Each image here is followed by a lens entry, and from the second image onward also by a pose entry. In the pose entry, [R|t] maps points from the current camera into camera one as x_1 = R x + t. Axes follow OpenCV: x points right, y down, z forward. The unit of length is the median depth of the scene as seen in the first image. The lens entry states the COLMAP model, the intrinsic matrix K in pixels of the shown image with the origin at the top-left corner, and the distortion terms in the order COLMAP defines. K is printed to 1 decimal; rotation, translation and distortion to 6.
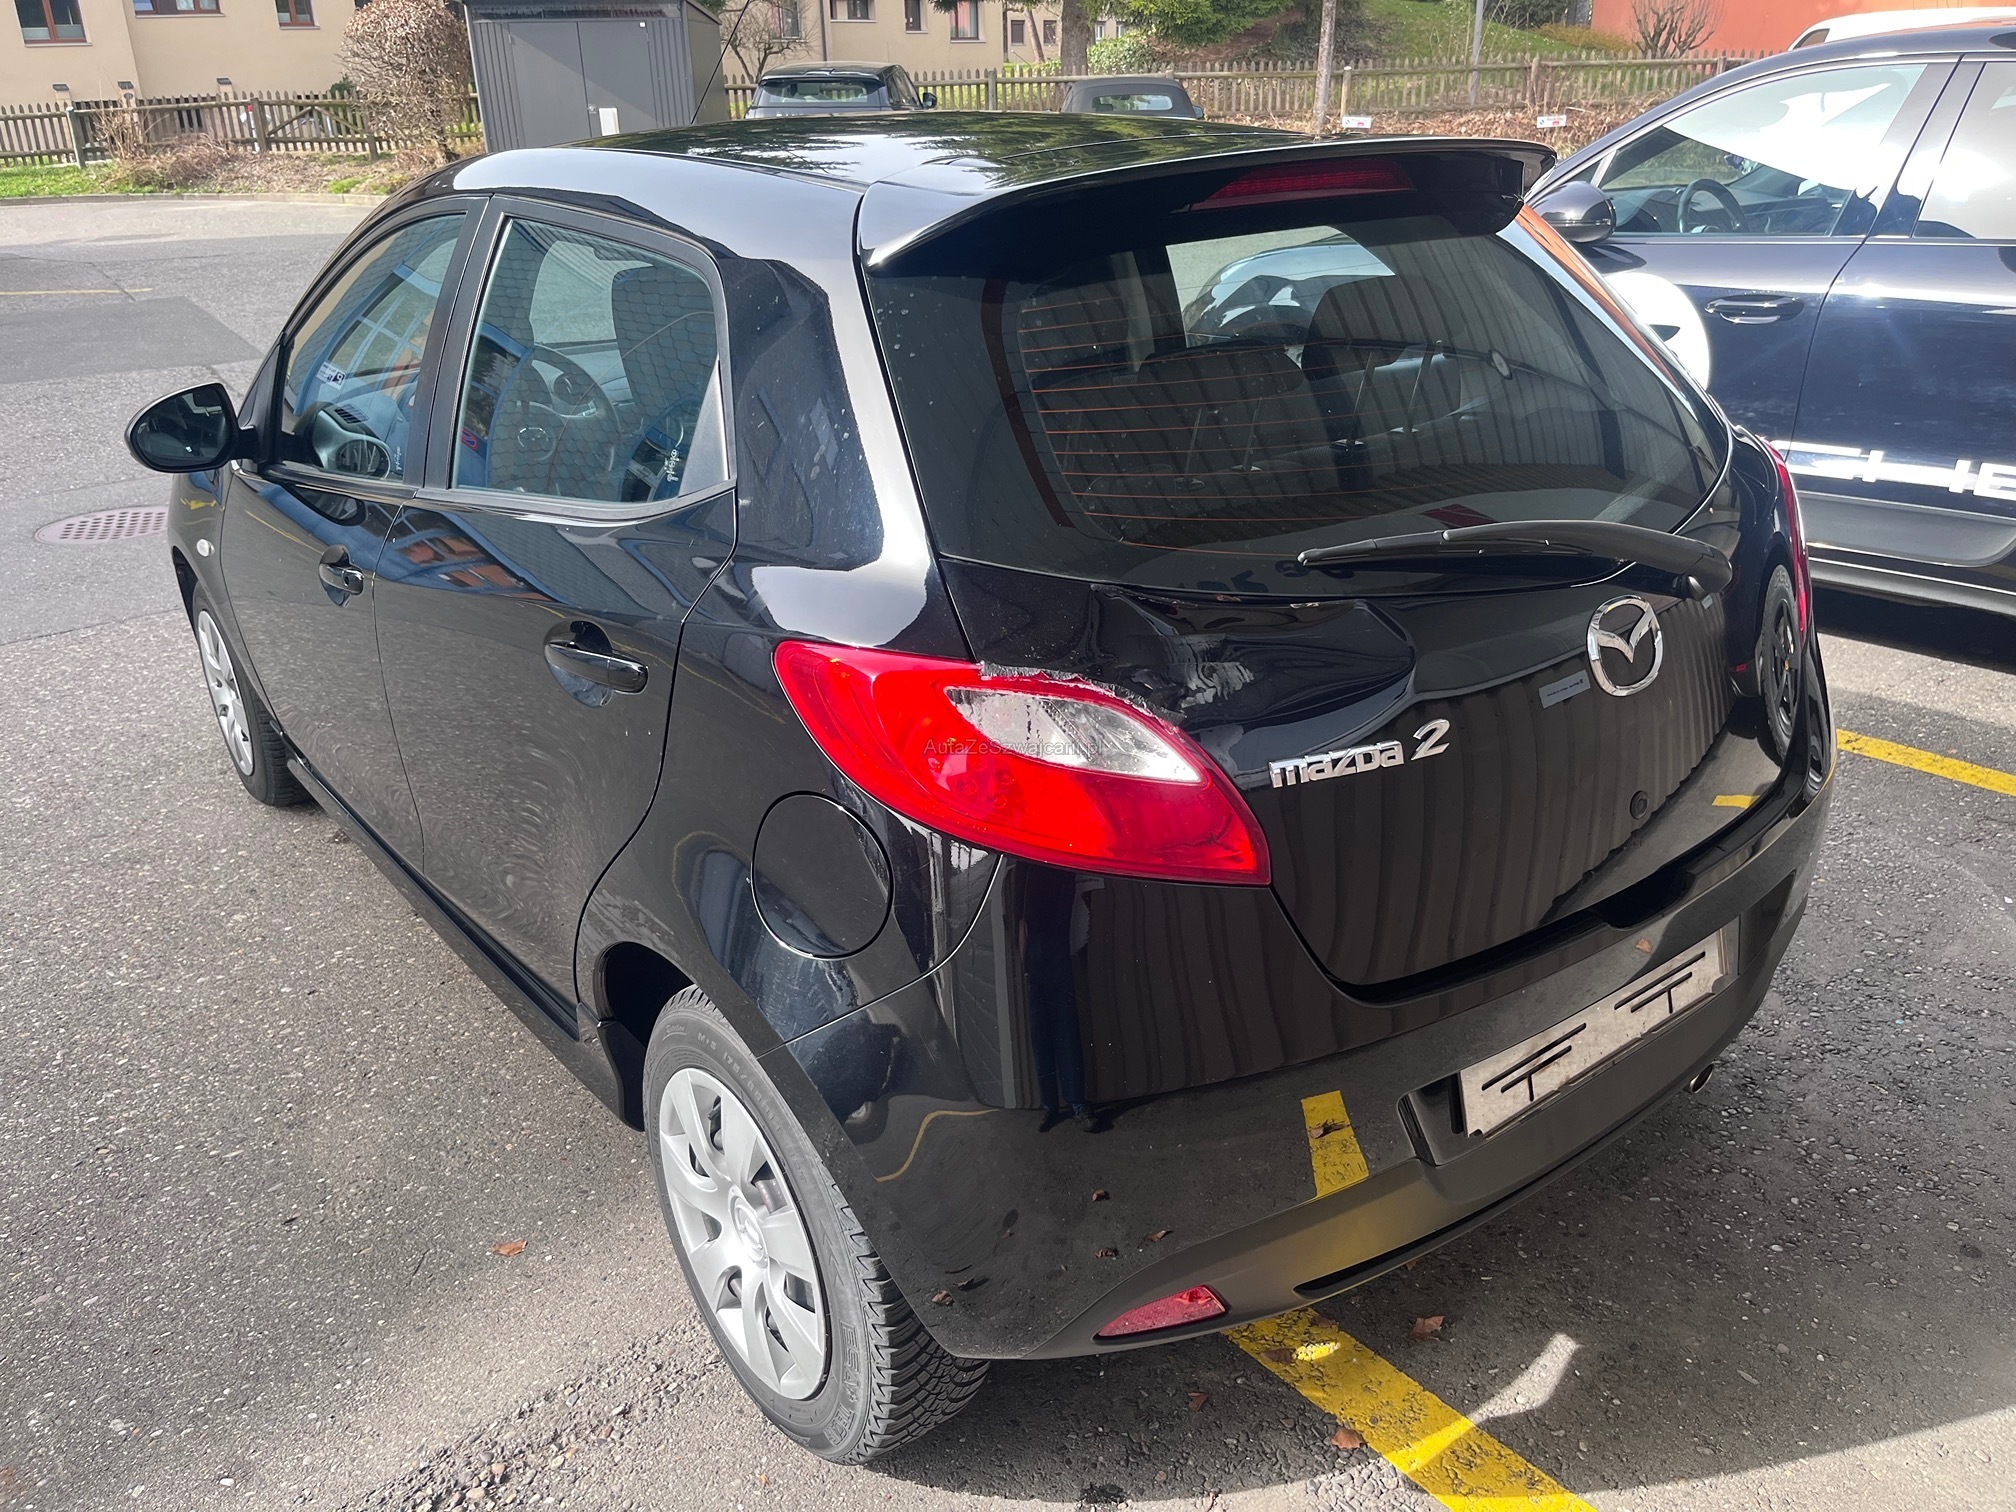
lens RADIAL K [[1522.3, 0, 993.5], [0, 1522.3, 763.1], [0, 0, 1]] dist [0.048366, -0.077119]
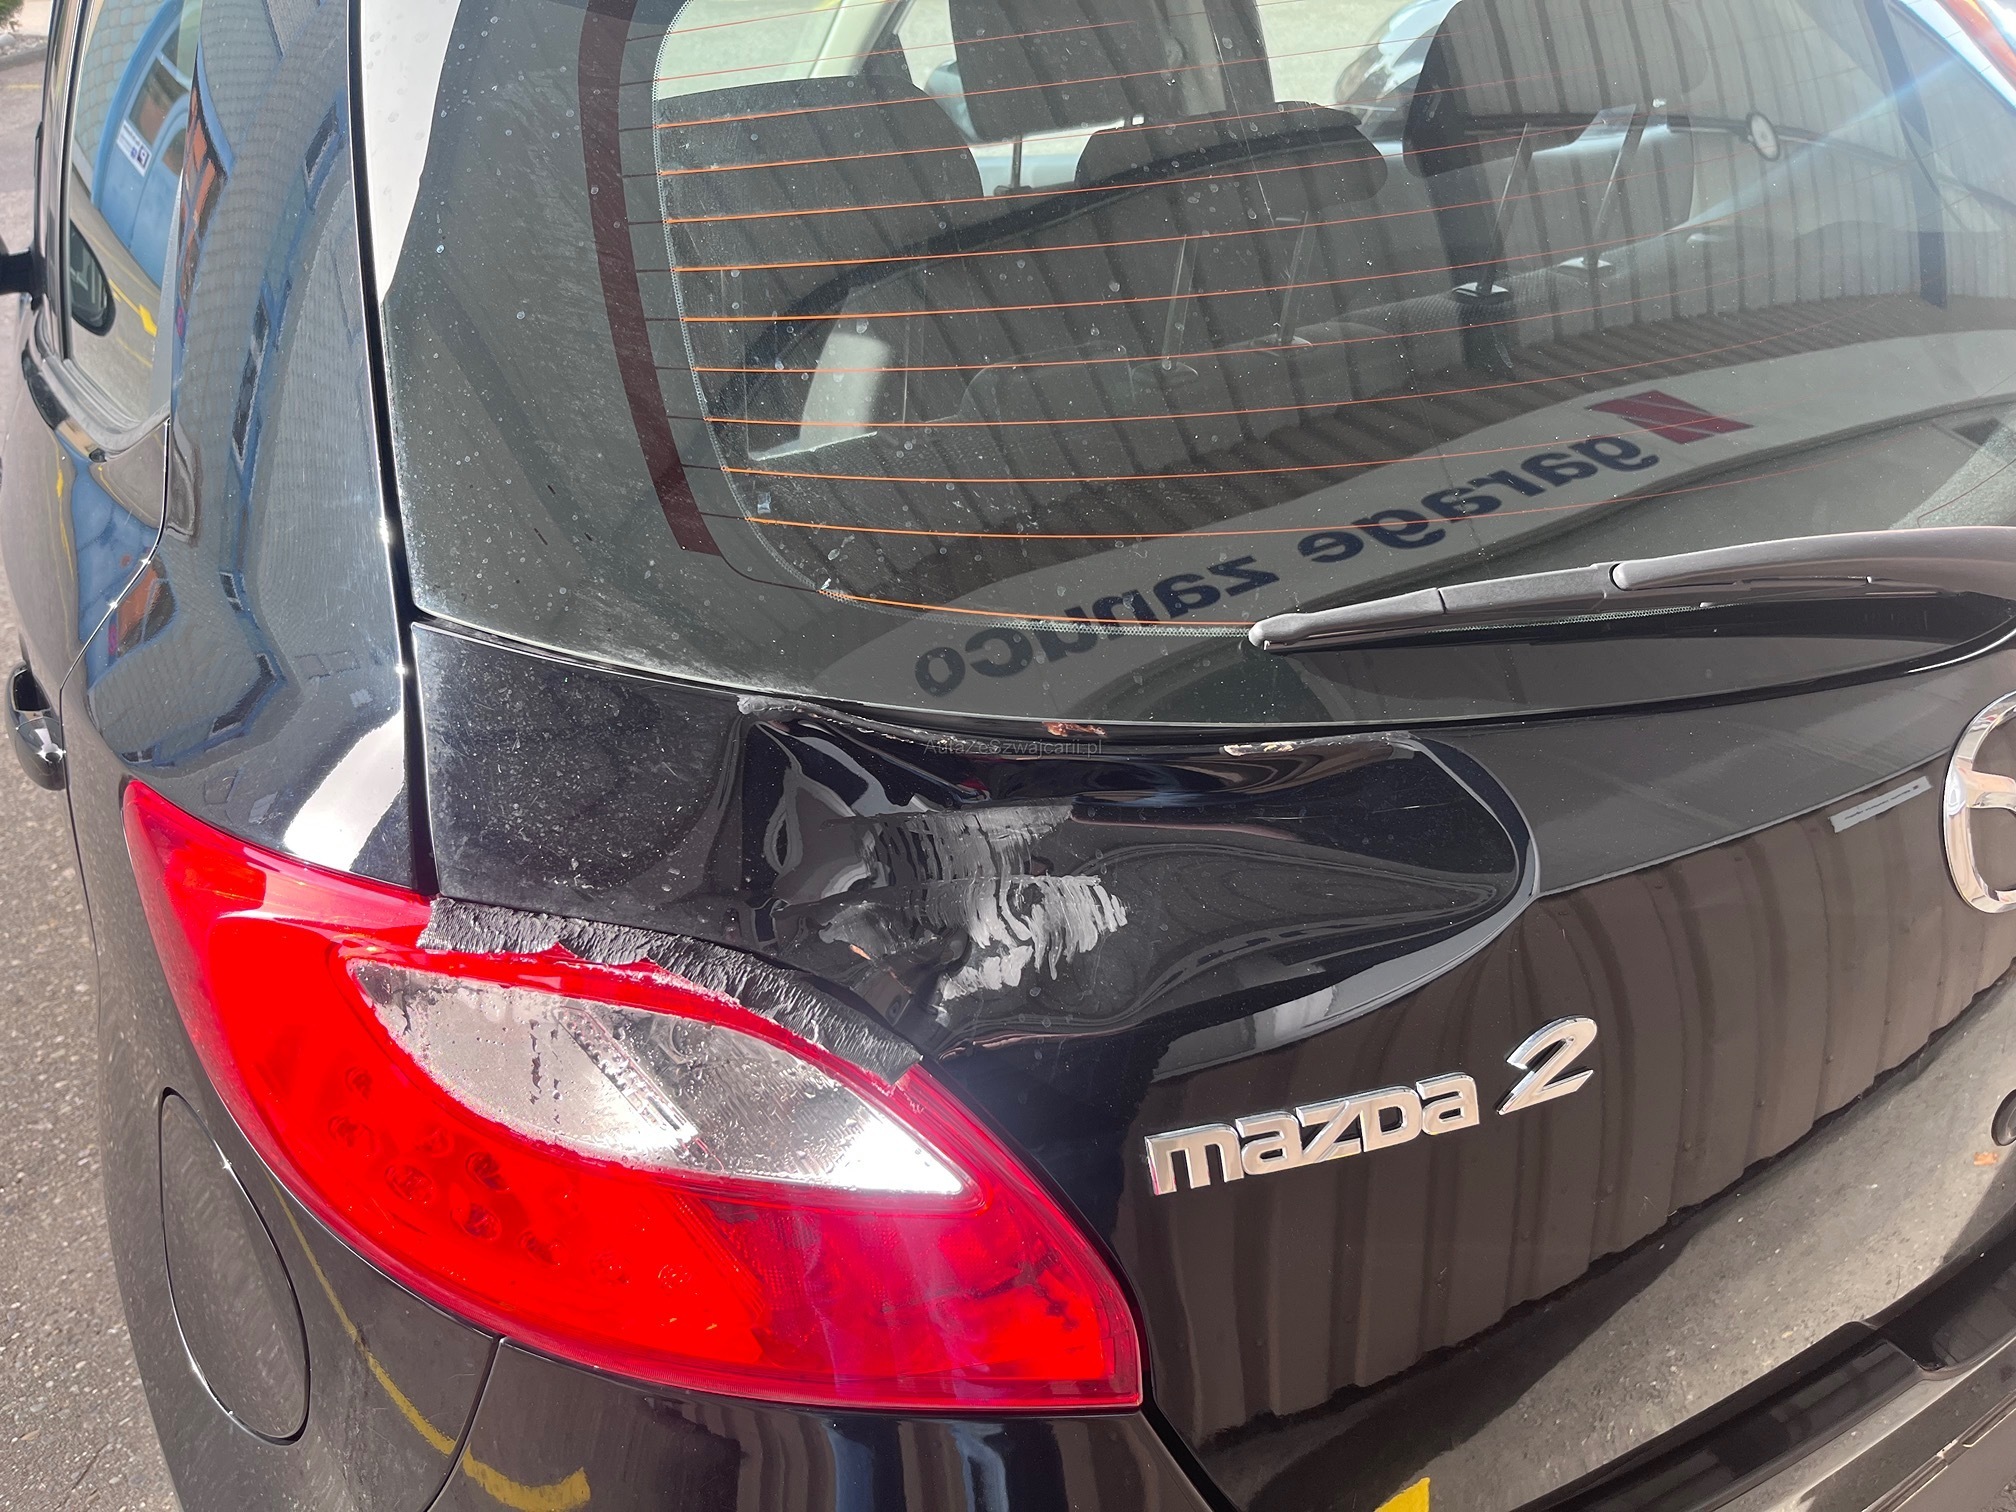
lens RADIAL K [[1522.3, 0, 1017.1], [0, 1522.3, 749.4], [0, 0, 1]] dist [0.048366, -0.077119]
pose [[0.994335, 0.030786, -0.101739, 0.181515], [-0.018380, 0.992519, 0.120696, -0.153632], [0.104694, -0.118142, 0.987462, 0.580761]]
